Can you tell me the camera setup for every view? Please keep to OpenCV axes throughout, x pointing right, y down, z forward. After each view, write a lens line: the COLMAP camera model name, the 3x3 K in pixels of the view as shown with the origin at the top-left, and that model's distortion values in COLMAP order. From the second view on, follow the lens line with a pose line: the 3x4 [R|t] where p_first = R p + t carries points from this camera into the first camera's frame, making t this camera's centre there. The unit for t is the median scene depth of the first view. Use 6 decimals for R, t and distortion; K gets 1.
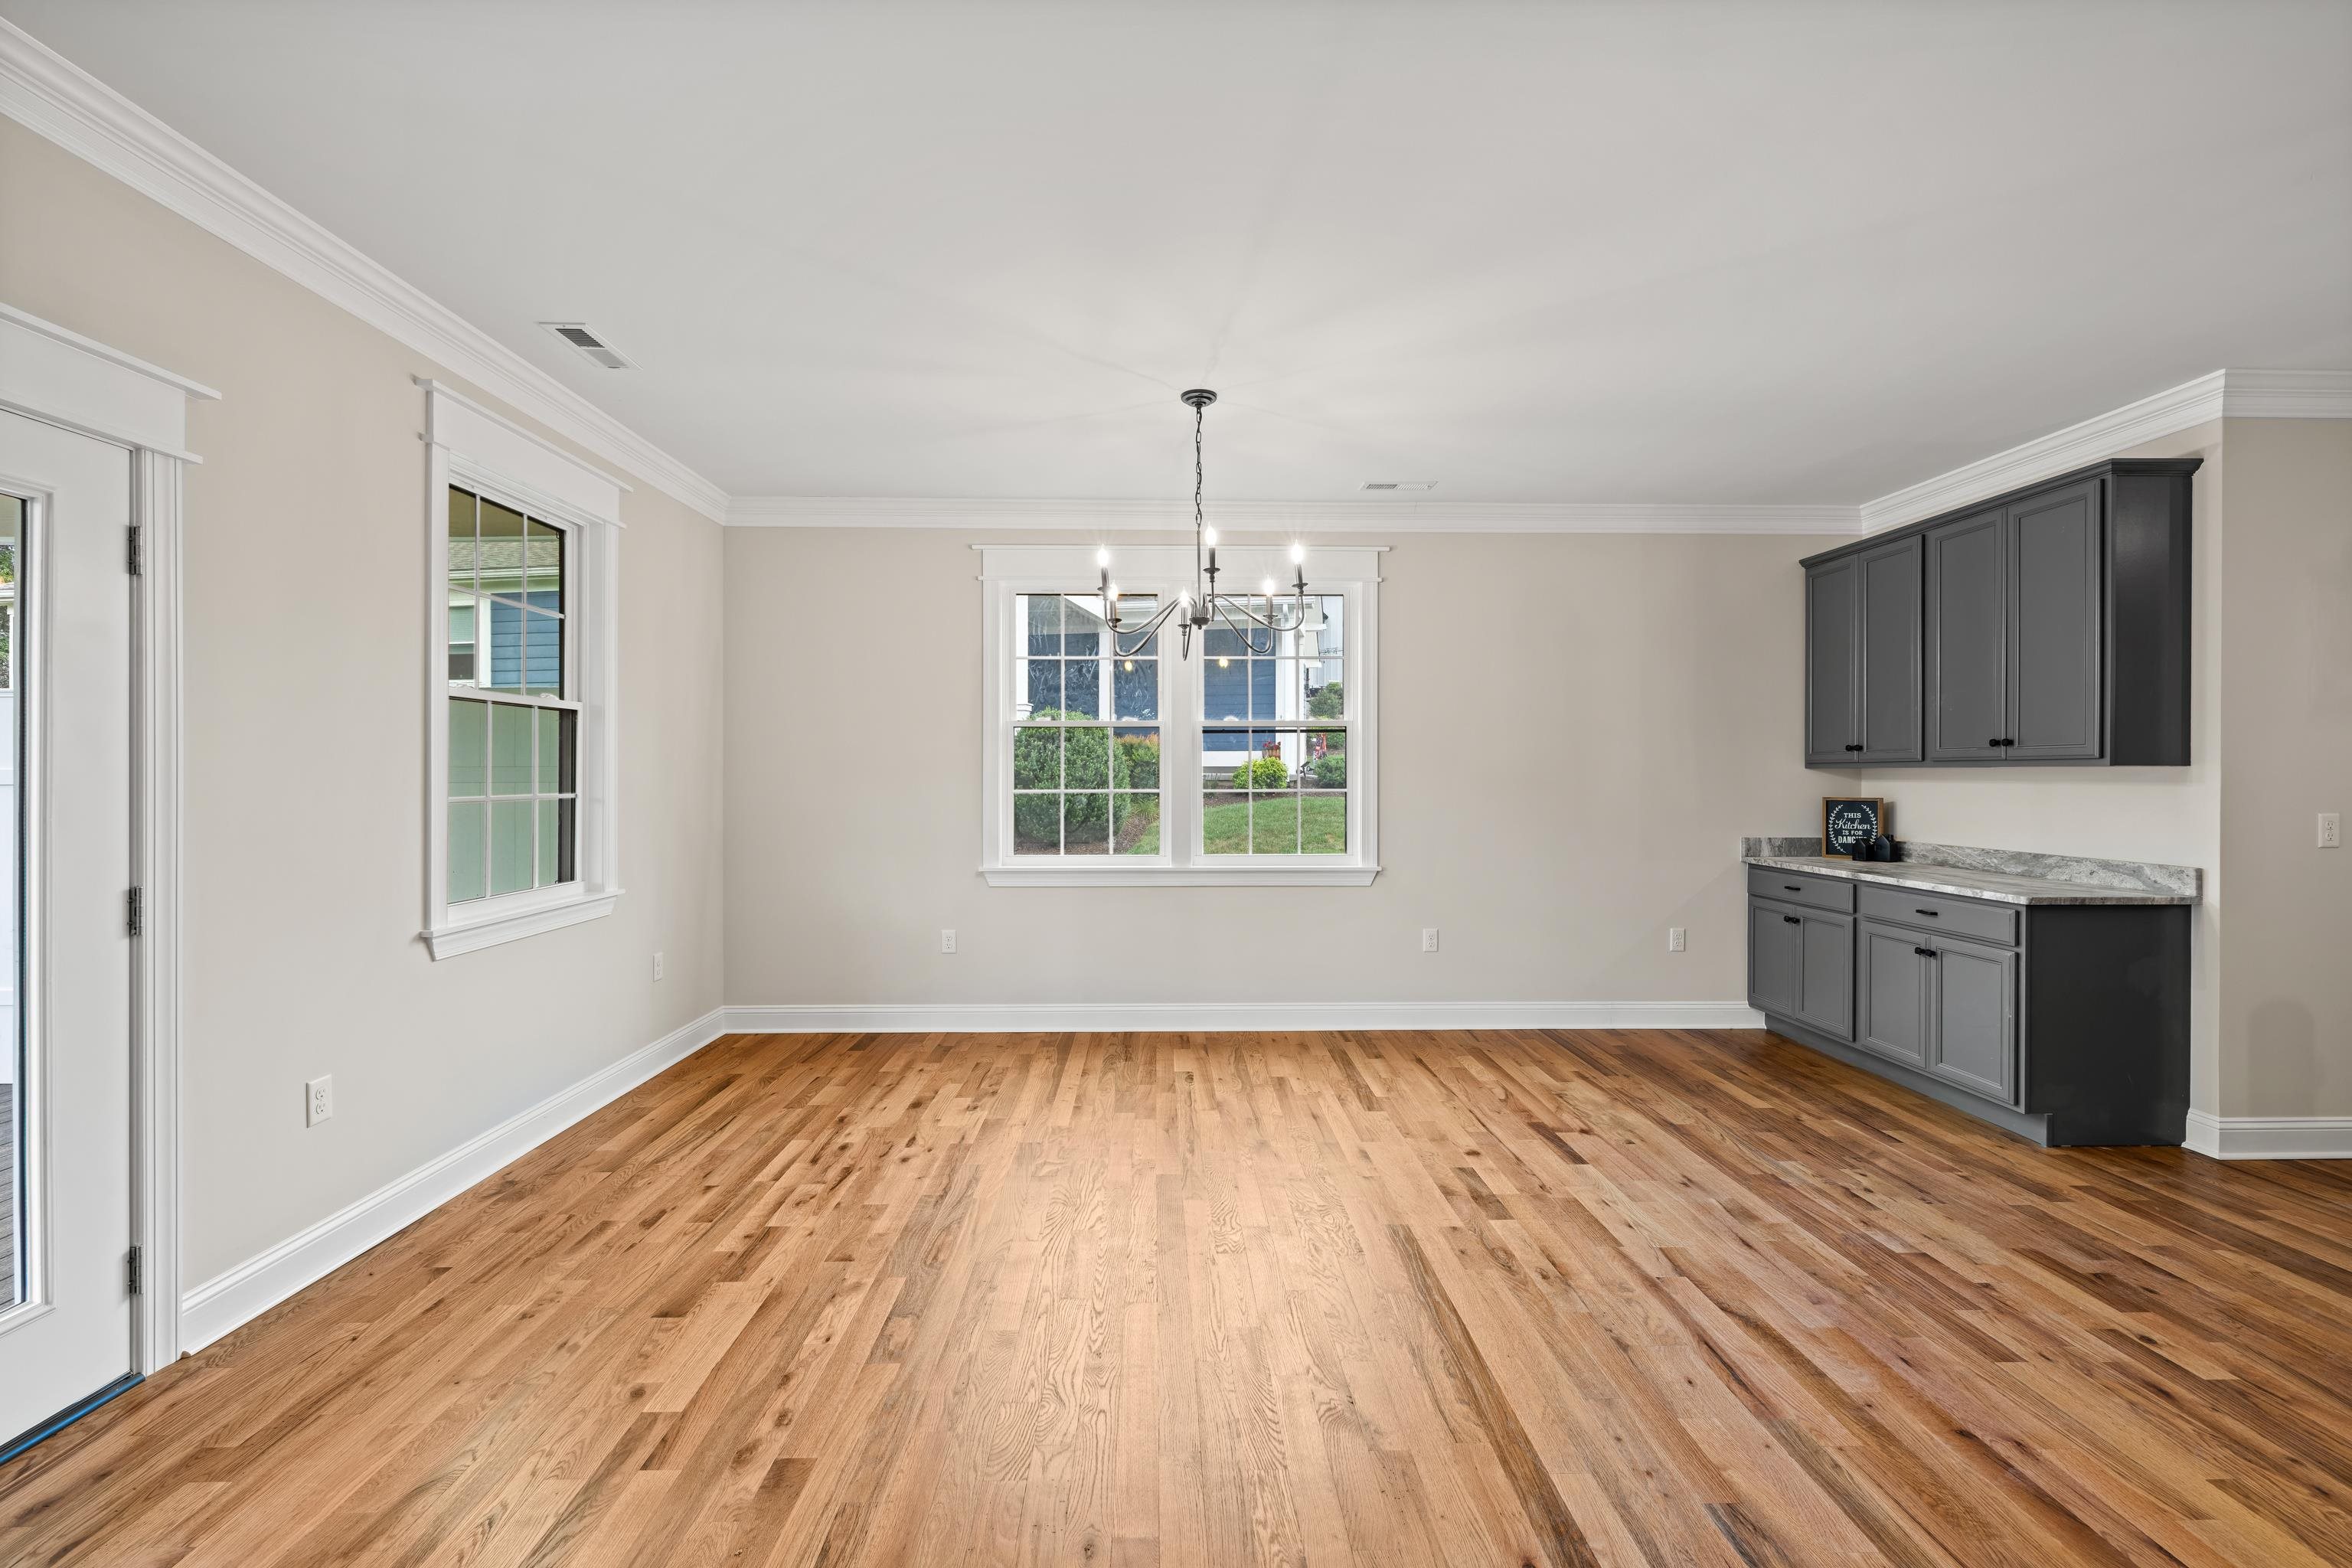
lens RADIAL K [[1001.1, 0, 1172.6], [0, 1001.1, 781.1], [0, 0, 1]] dist [0.000109, 0.000329]
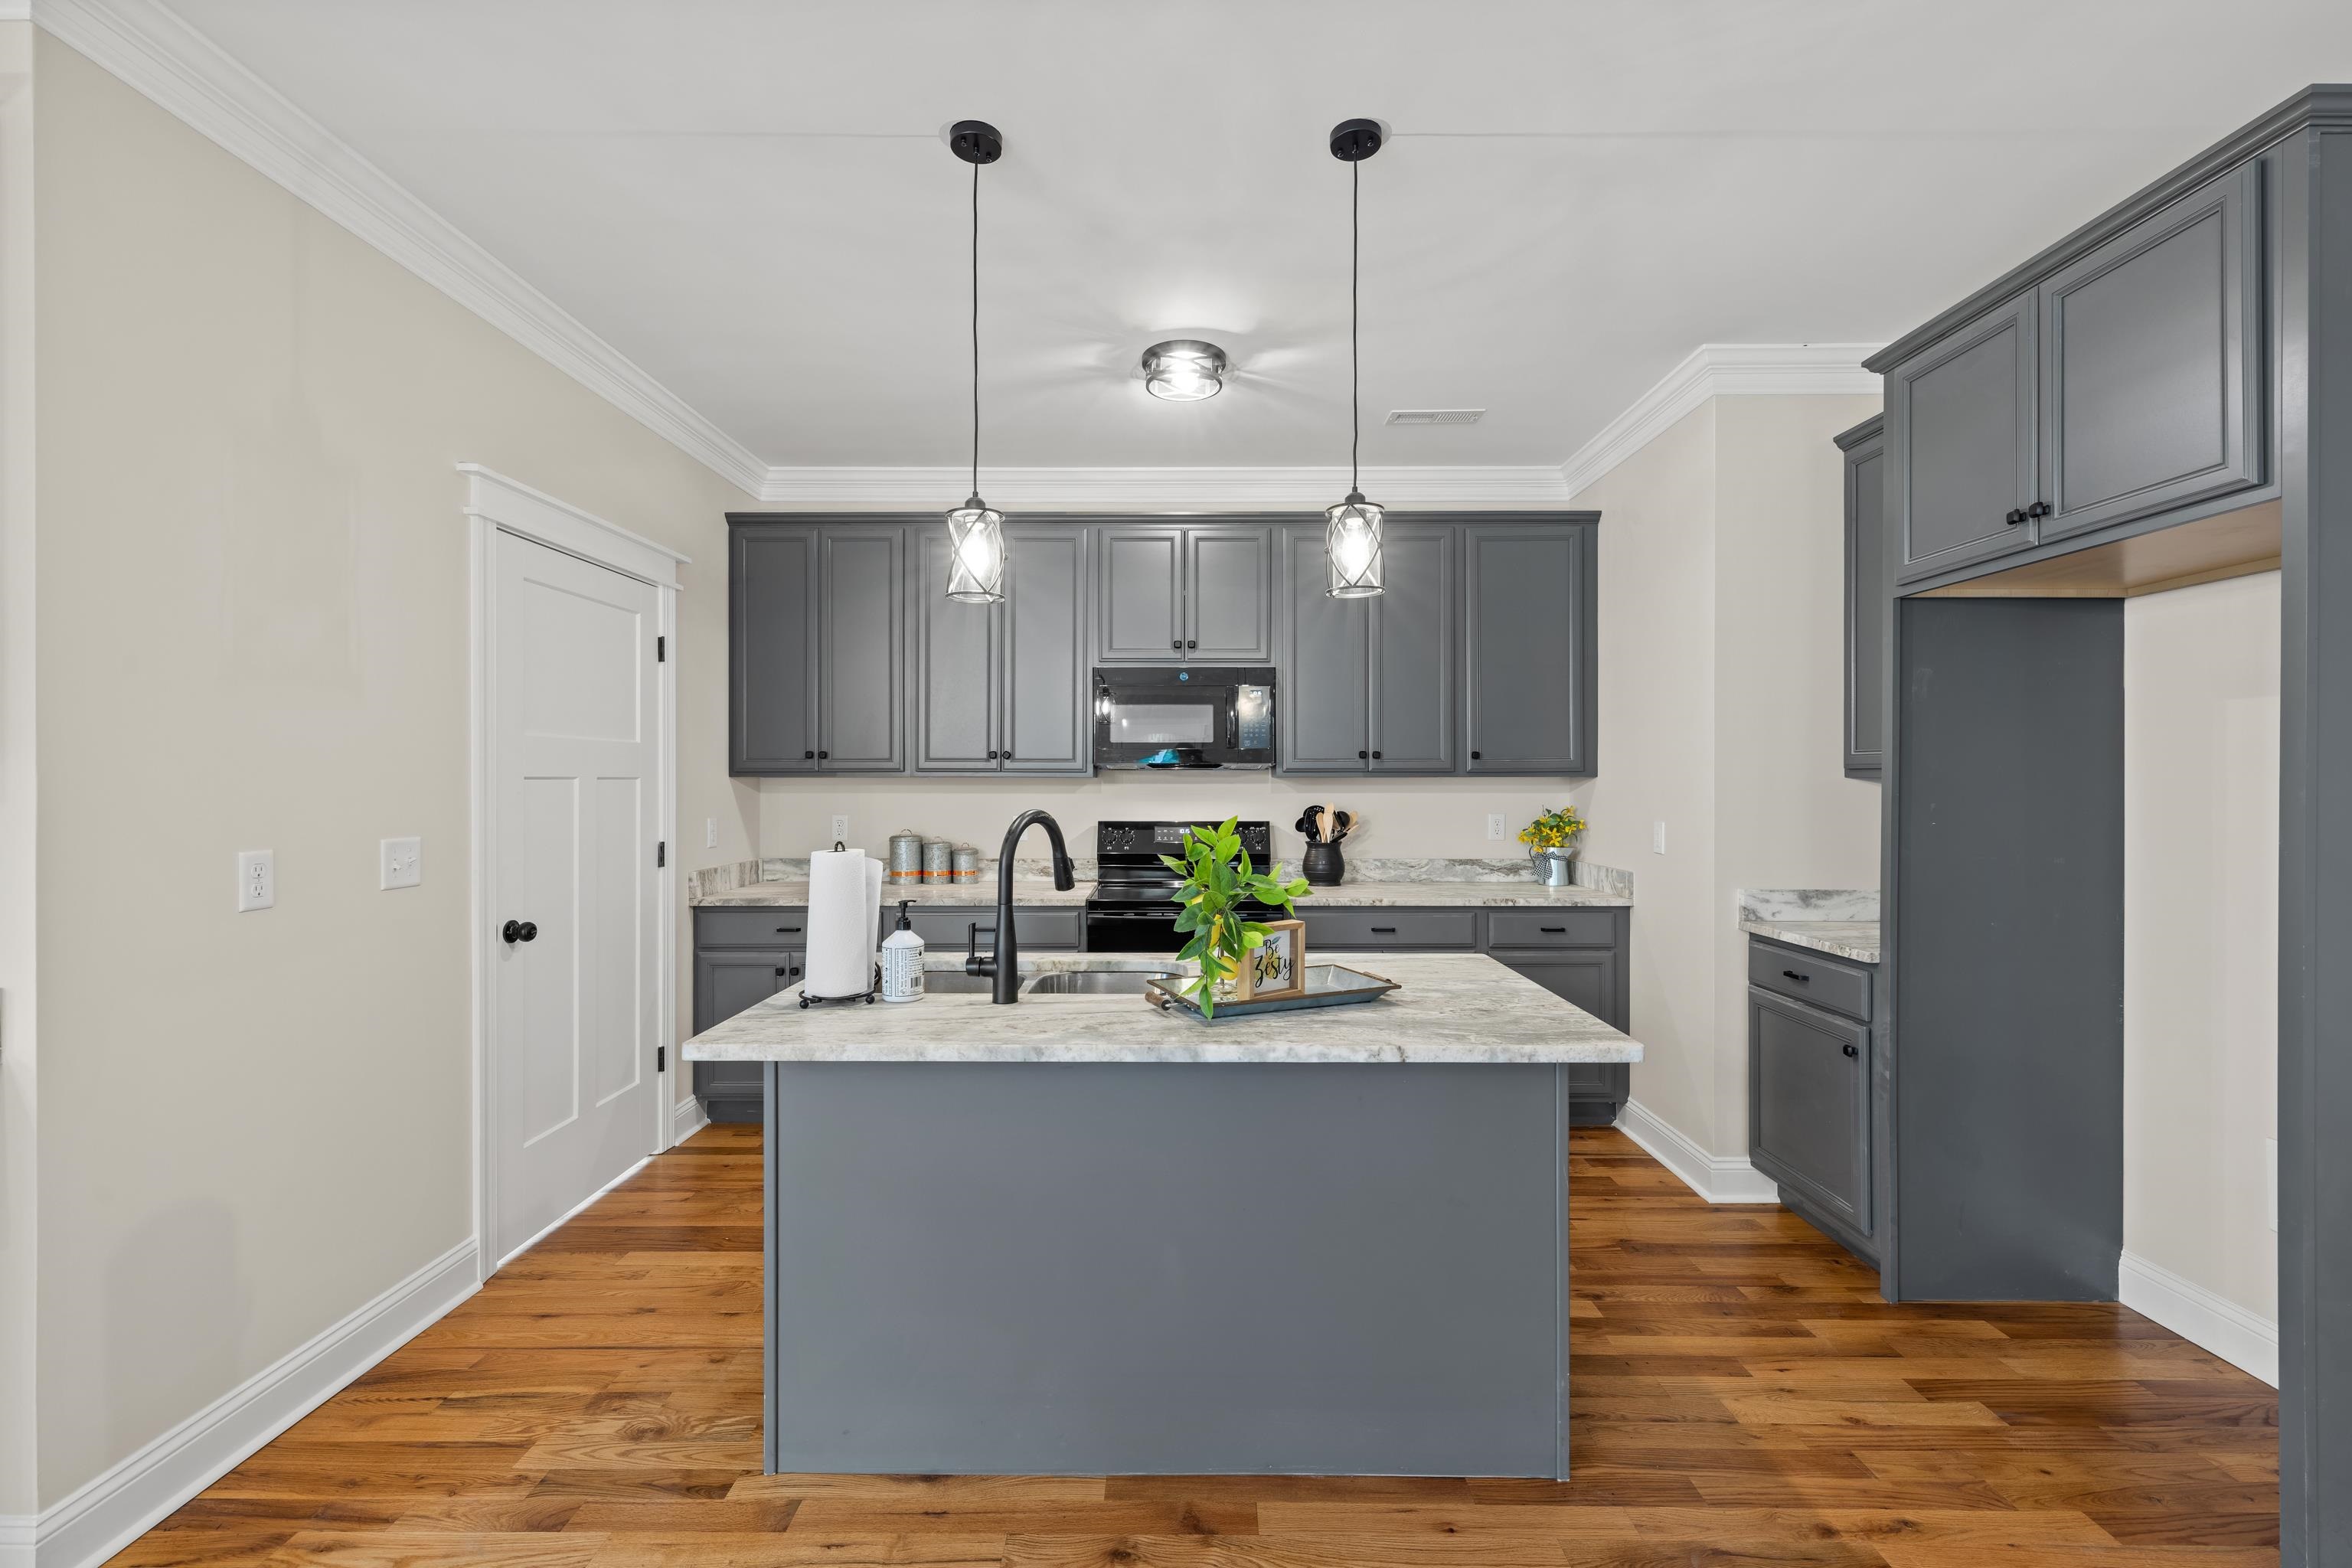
lens RADIAL K [[1001.1, 0, 1172.6], [0, 1001.1, 781.1], [0, 0, 1]] dist [0.000109, 0.000329]
pose [[0.031058, -0.001265, 0.999517, 0.544510], [0.008333, 0.999965, 0.001007, -0.003759], [-0.999483, 0.008297, 0.031067, 0.415024]]
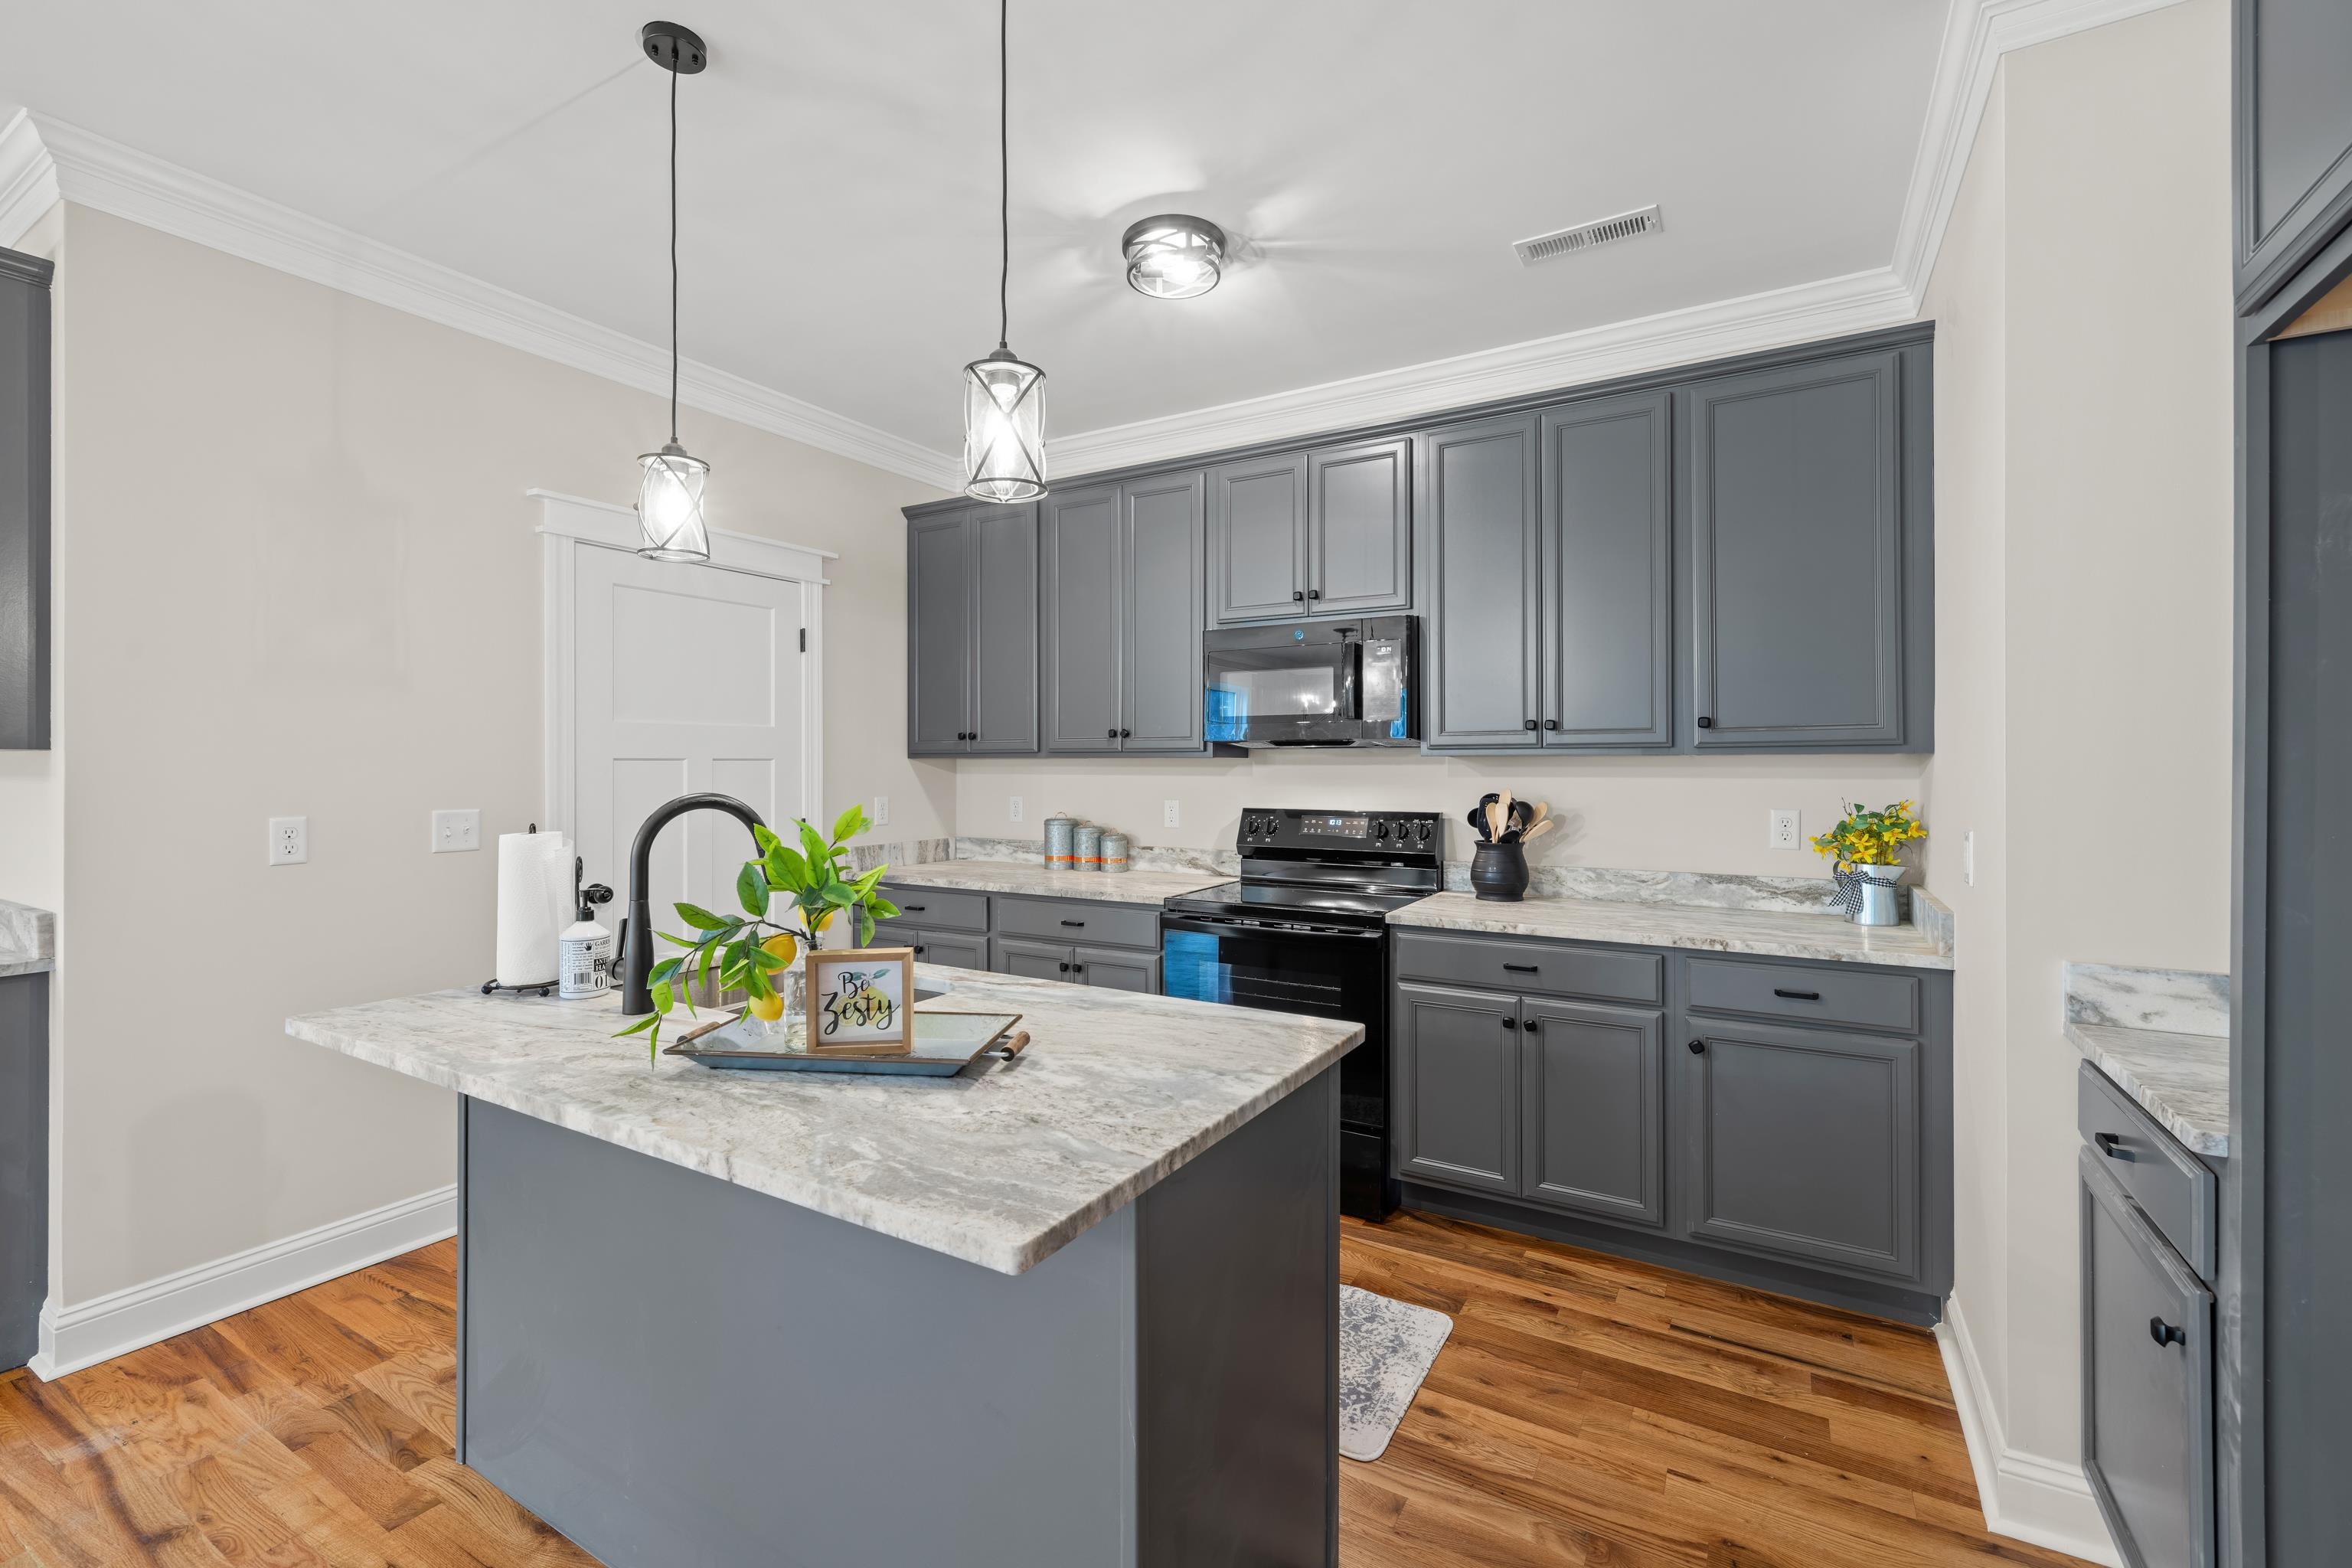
lens RADIAL K [[1002.6, 0, 1173.9], [0, 1002.6, 759.7], [0, 0, 1]] dist [0.001495, 0.000128]
pose [[0.529911, 0.001923, 0.848051, 0.807892], [0.008802, 0.999931, -0.007767, 0.001751], [-0.848008, 0.011580, 0.529857, 0.063741]]
